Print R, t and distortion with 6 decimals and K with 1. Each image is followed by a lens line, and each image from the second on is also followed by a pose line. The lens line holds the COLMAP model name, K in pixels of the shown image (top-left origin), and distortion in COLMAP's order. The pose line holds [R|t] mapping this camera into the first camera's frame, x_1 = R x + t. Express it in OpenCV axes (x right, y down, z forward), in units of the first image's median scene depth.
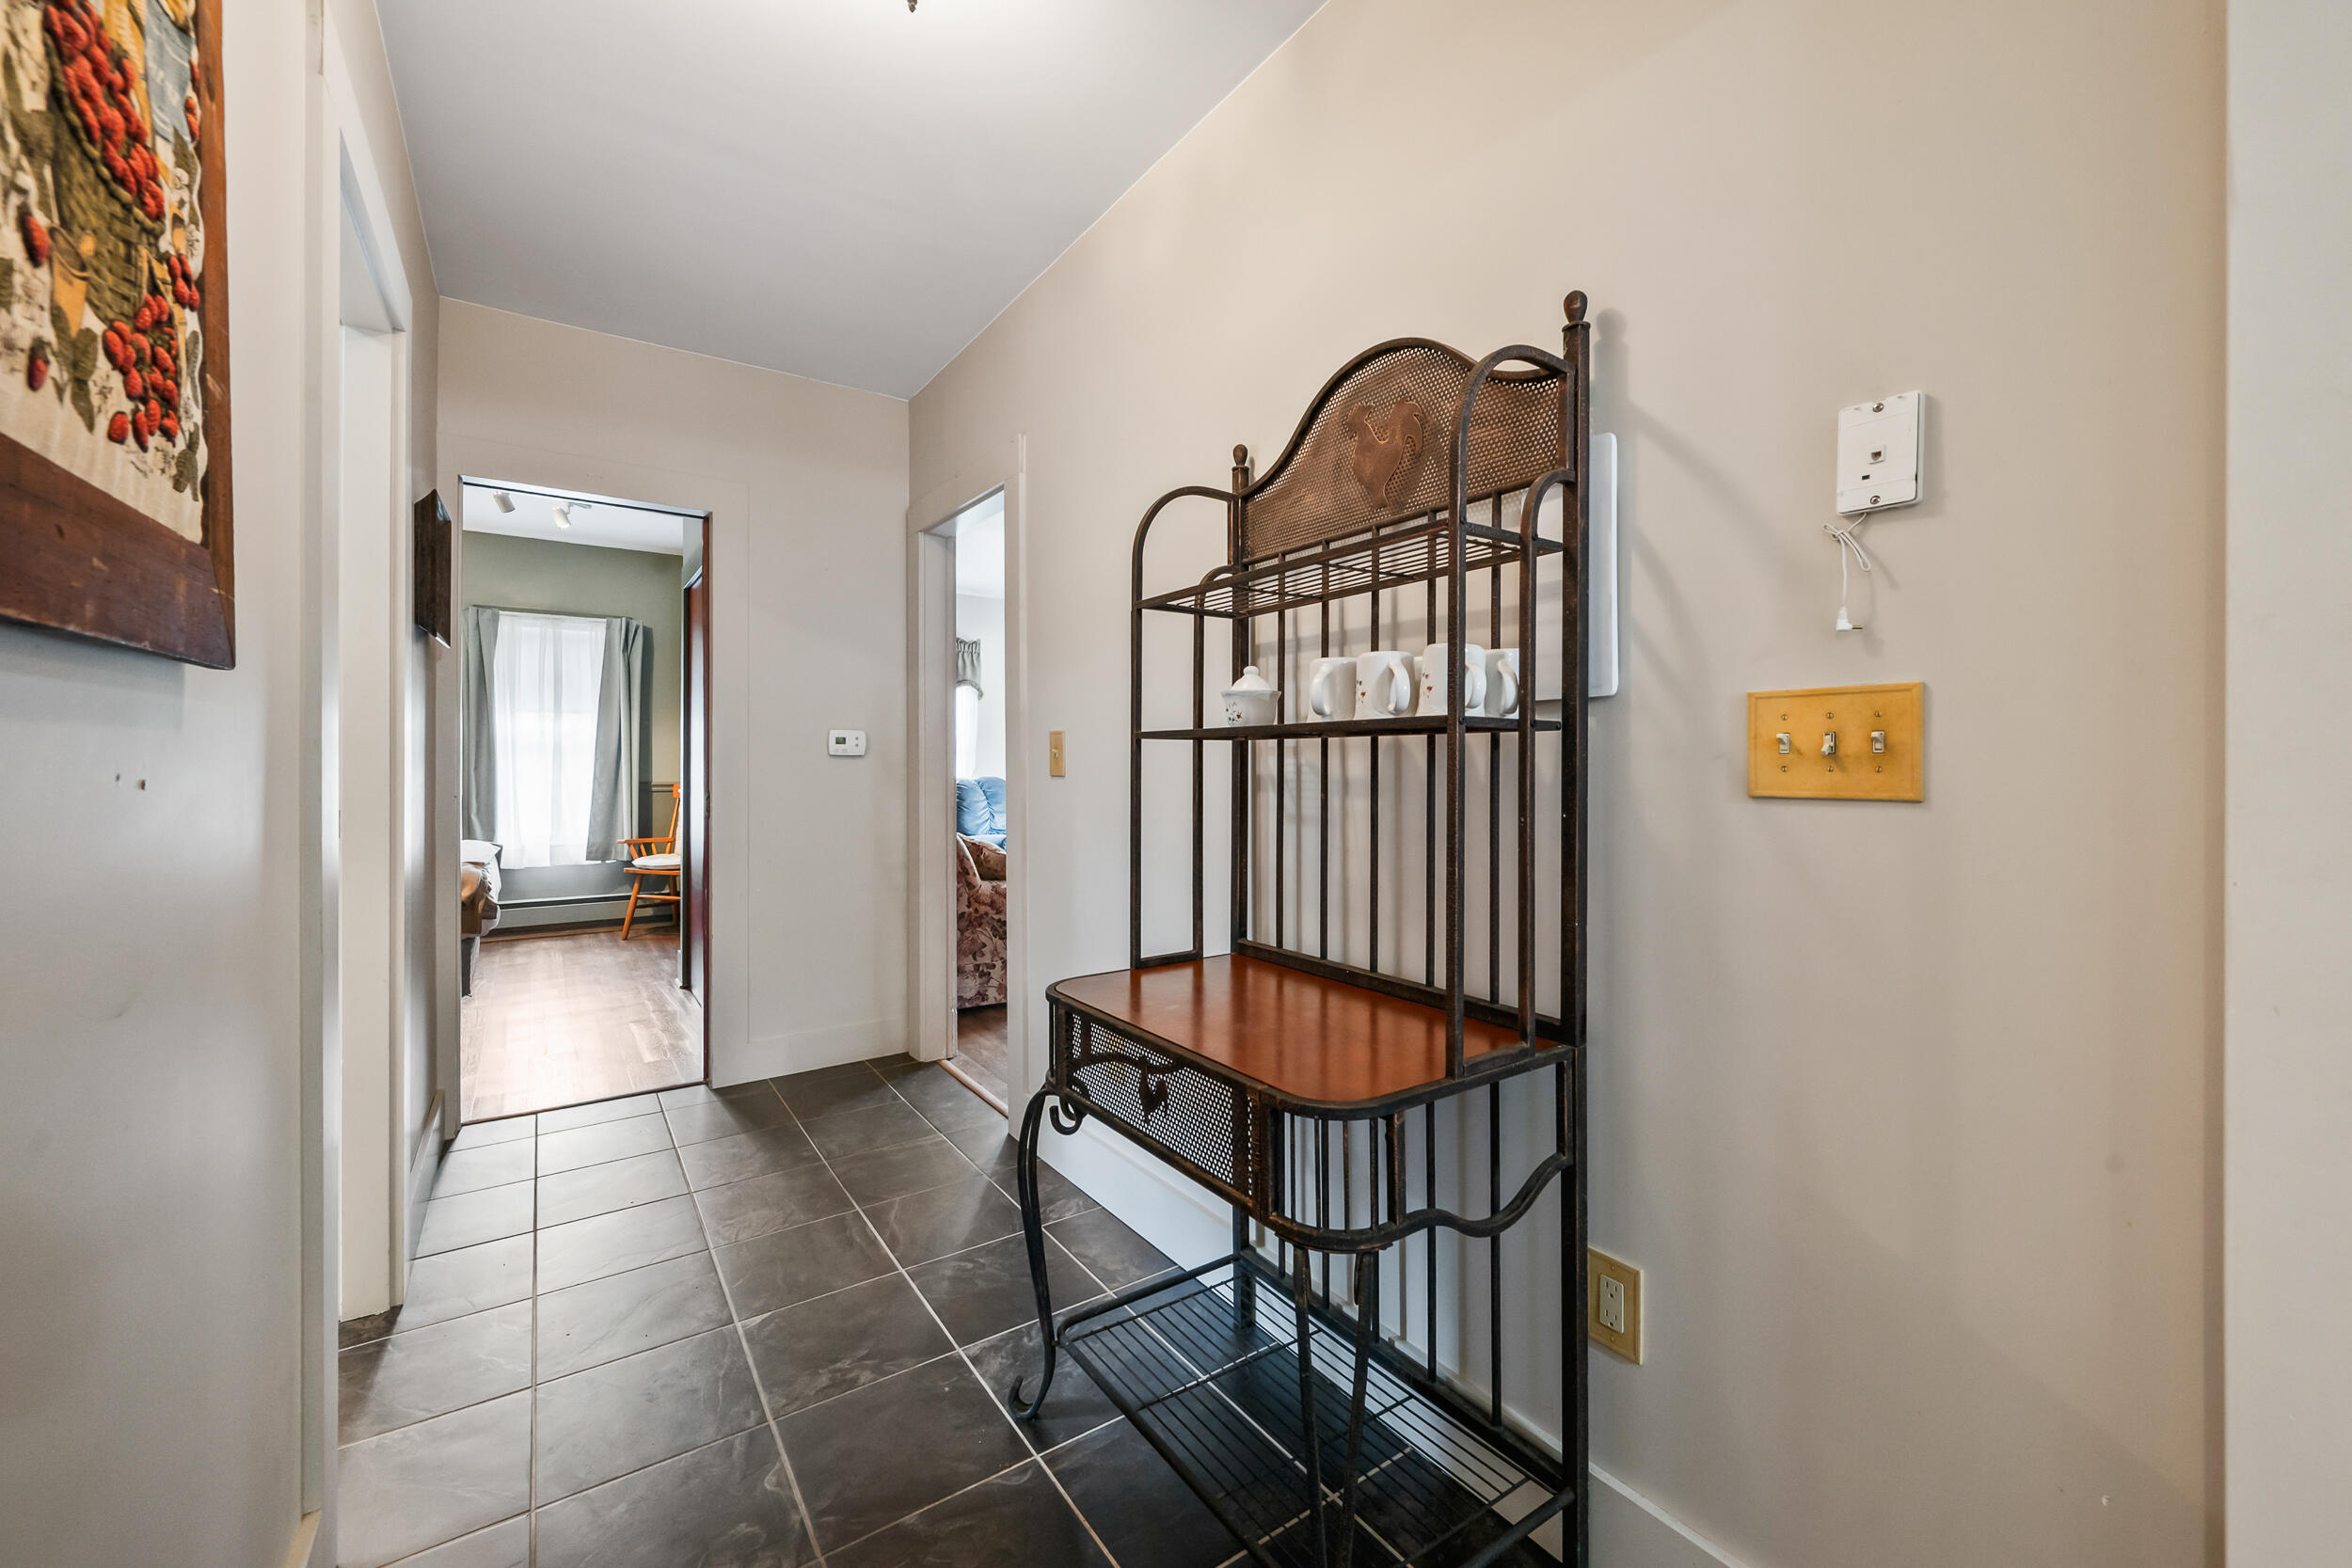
lens RADIAL K [[930.0, 0, 1186.3], [0, 930.0, 774.4], [0, 0, 1]] dist [-0.002418, -0.000197]
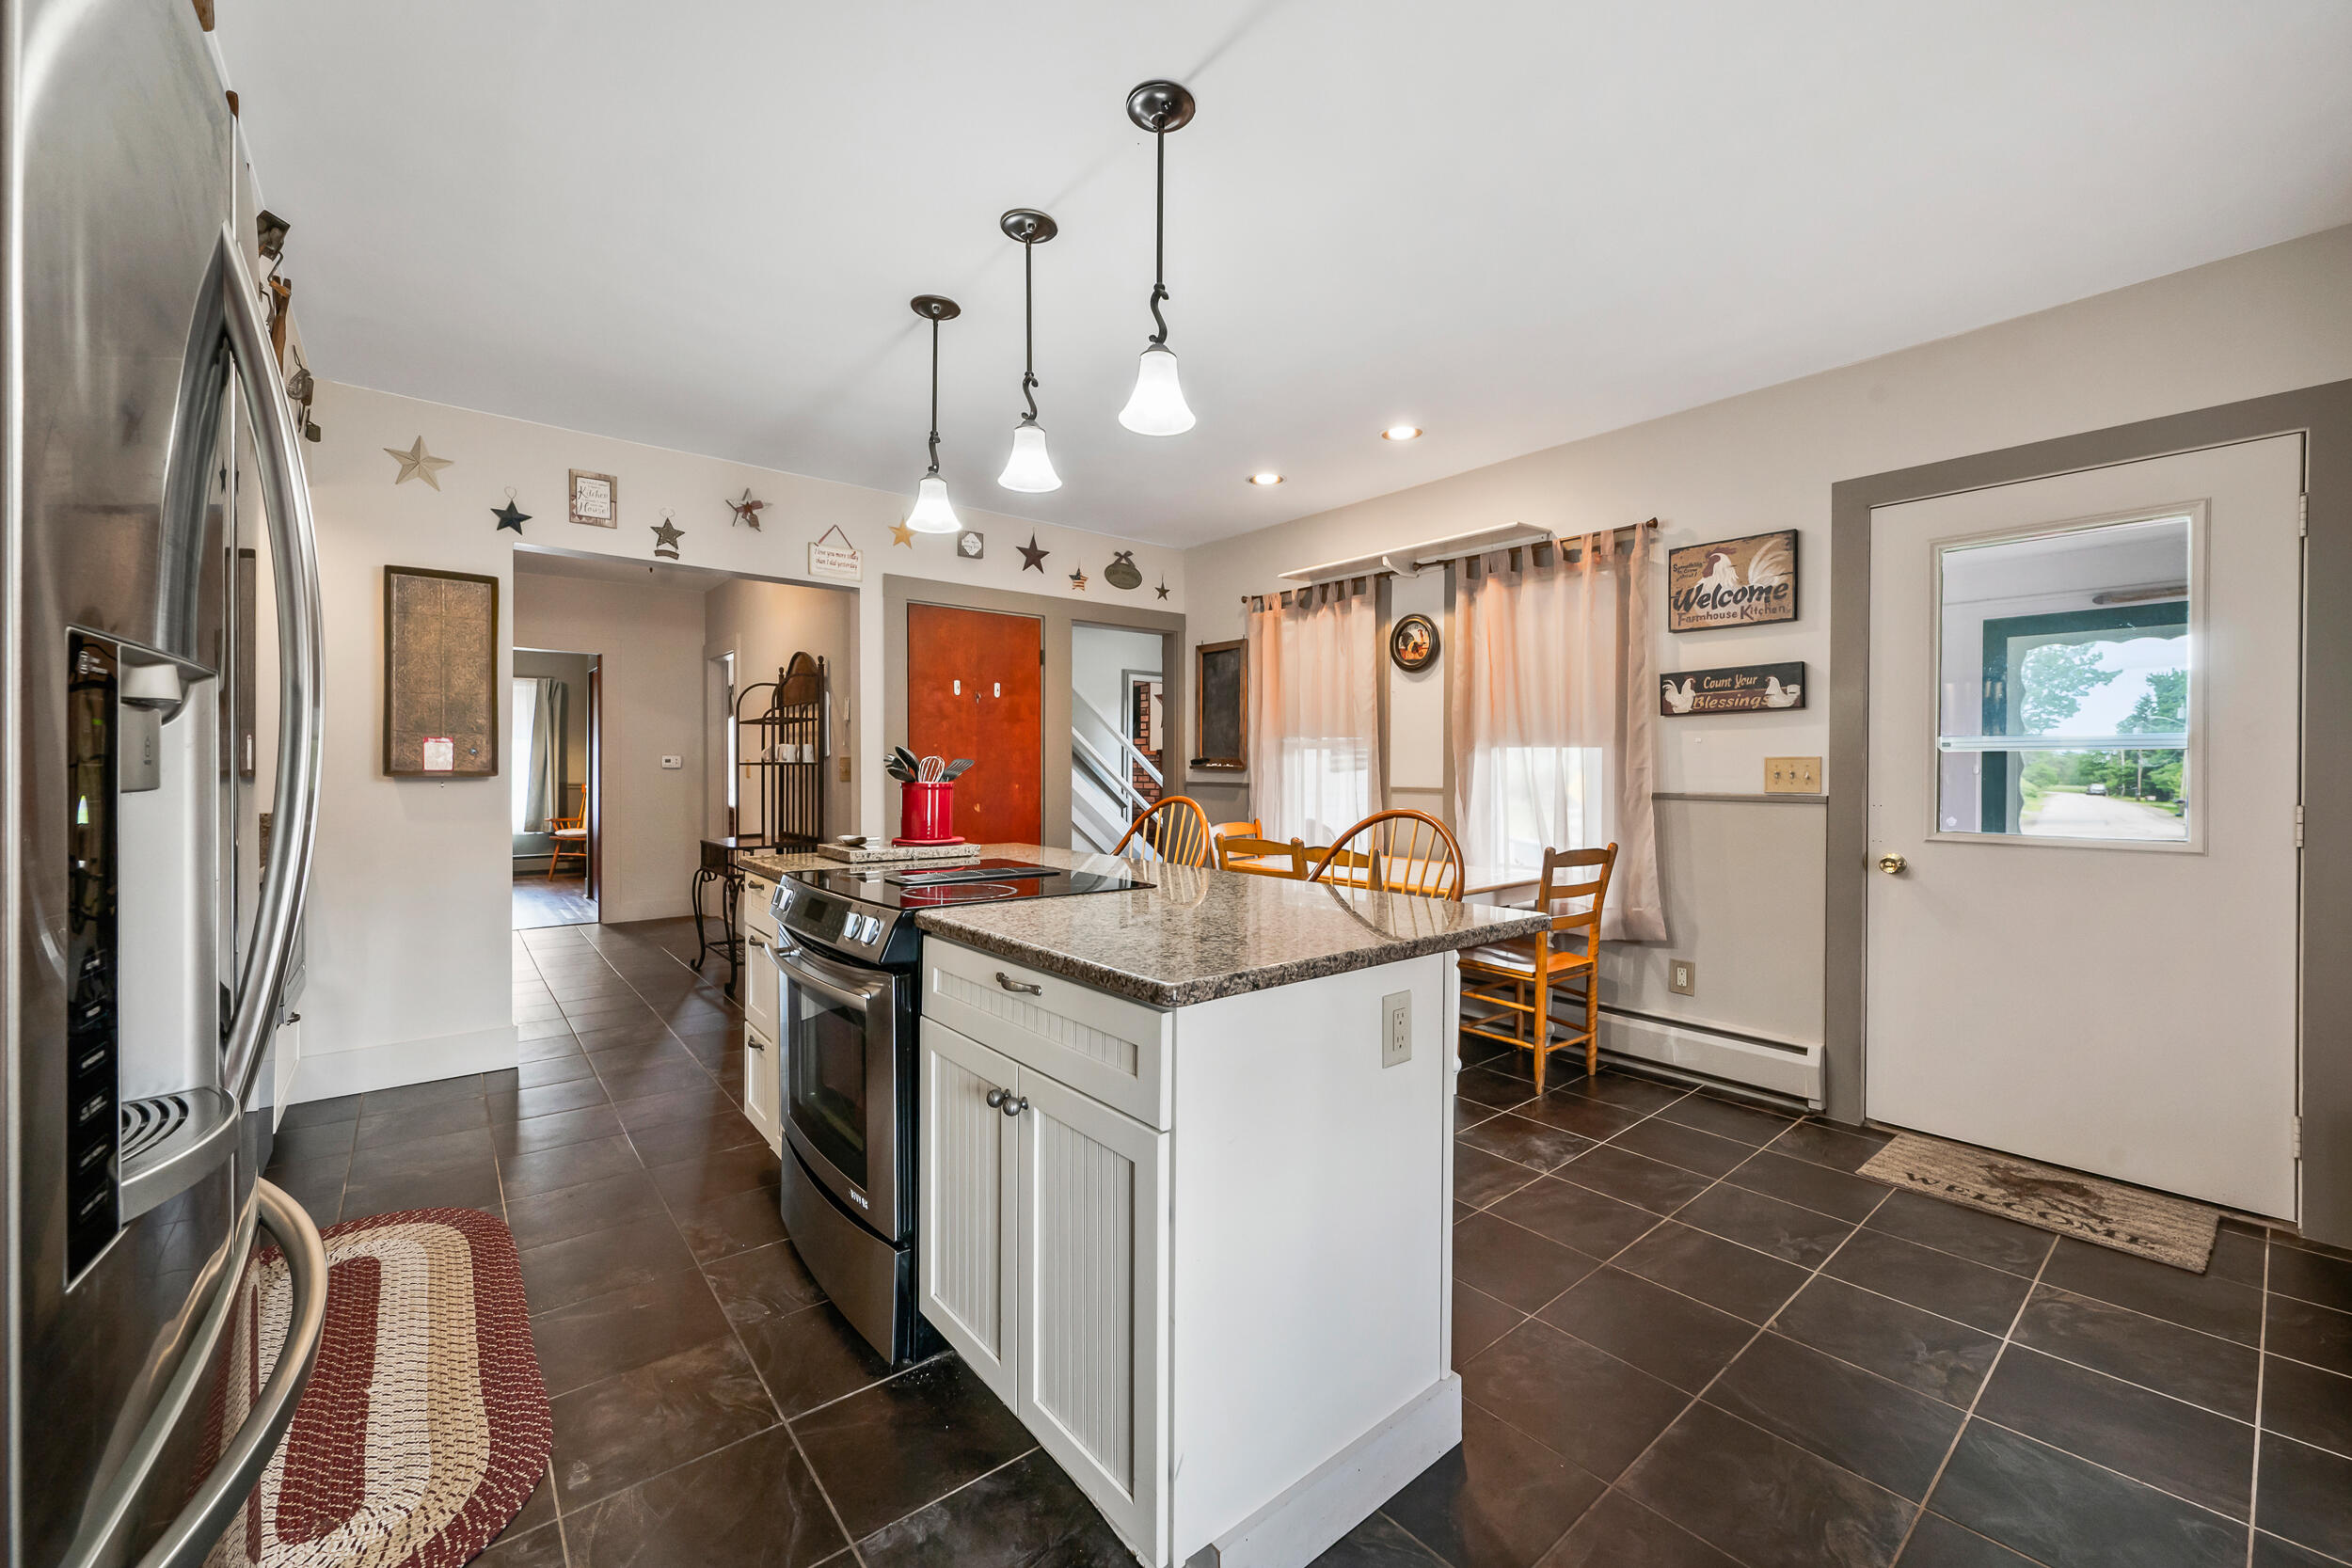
lens RADIAL K [[930.0, 0, 1186.3], [0, 930.0, 774.4], [0, 0, 1]] dist [-0.002418, -0.000197]
pose [[0.997007, -0.005471, 0.077119, 0.363629], [0.005626, 0.999983, -0.001786, 0.002413], [-0.077108, 0.002215, 0.997020, -0.676991]]
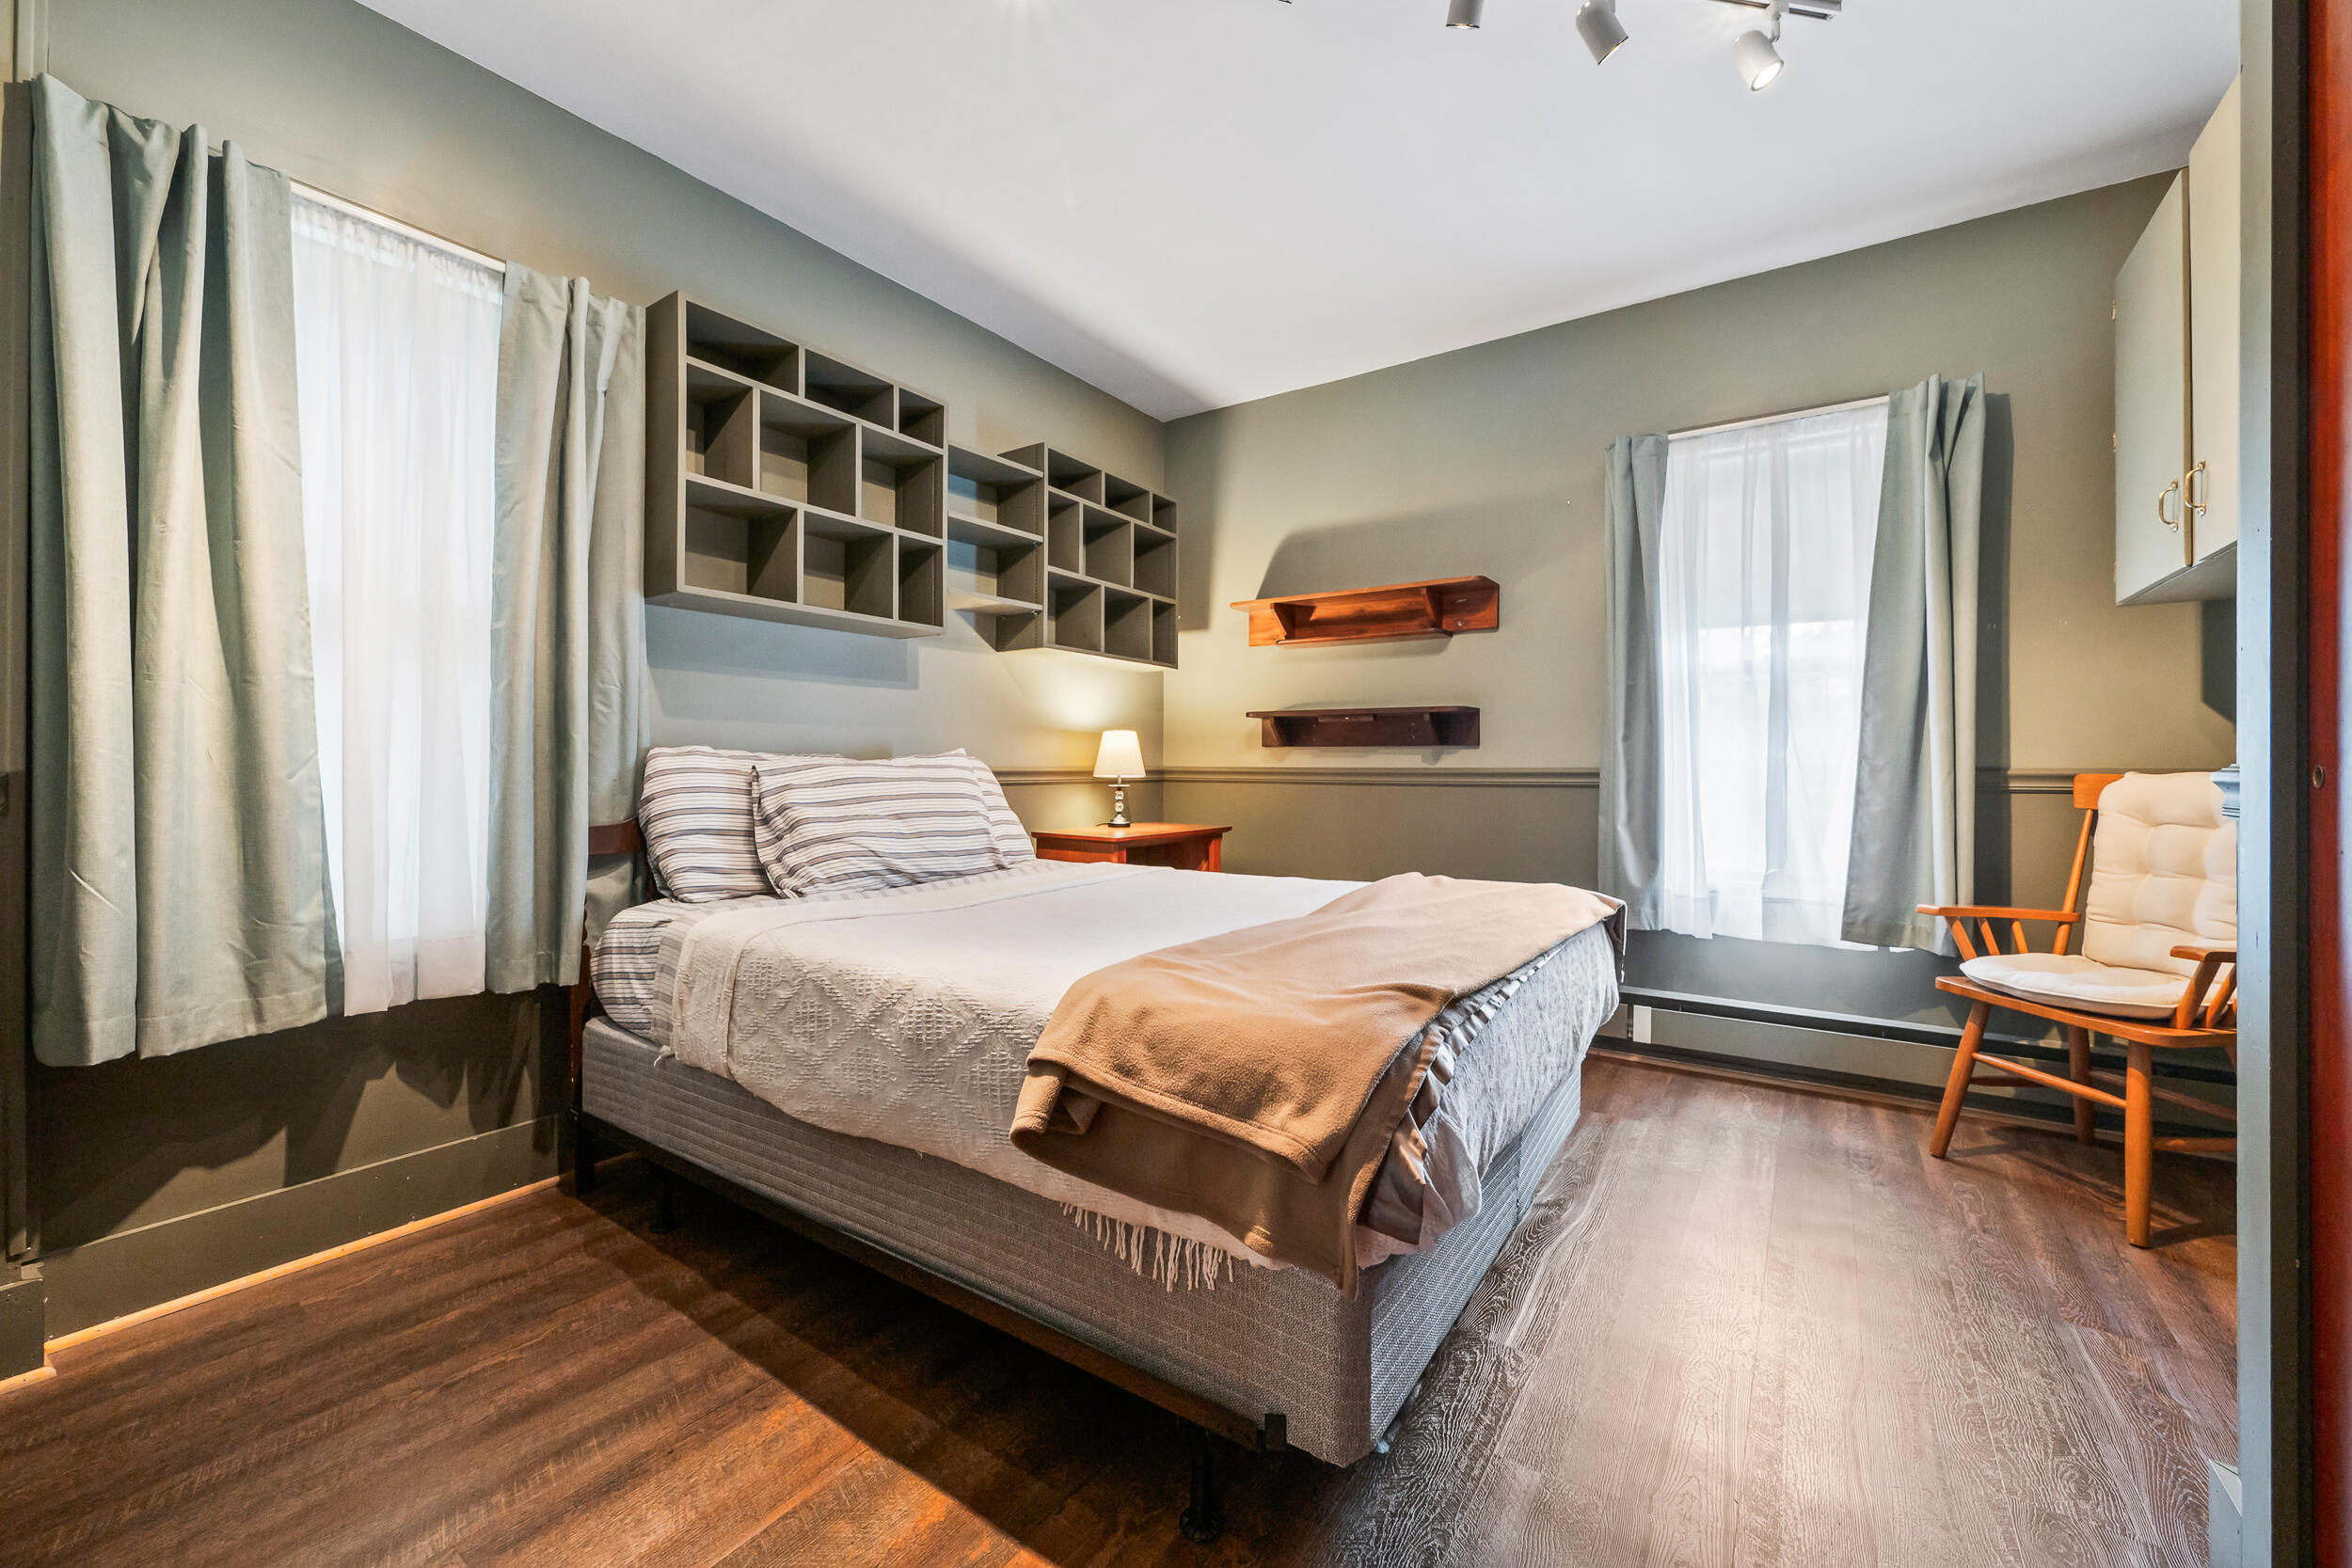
lens RADIAL K [[925.9, 0, 1180.6], [0, 925.9, 763.0], [0, 0, 1]] dist [0.002876, 0.000172]
pose [[0.361959, -0.005728, -0.932177, -0.340896], [-0.007158, 0.999935, -0.008924, 0.012559], [0.932167, 0.009903, 0.361894, 0.535801]]
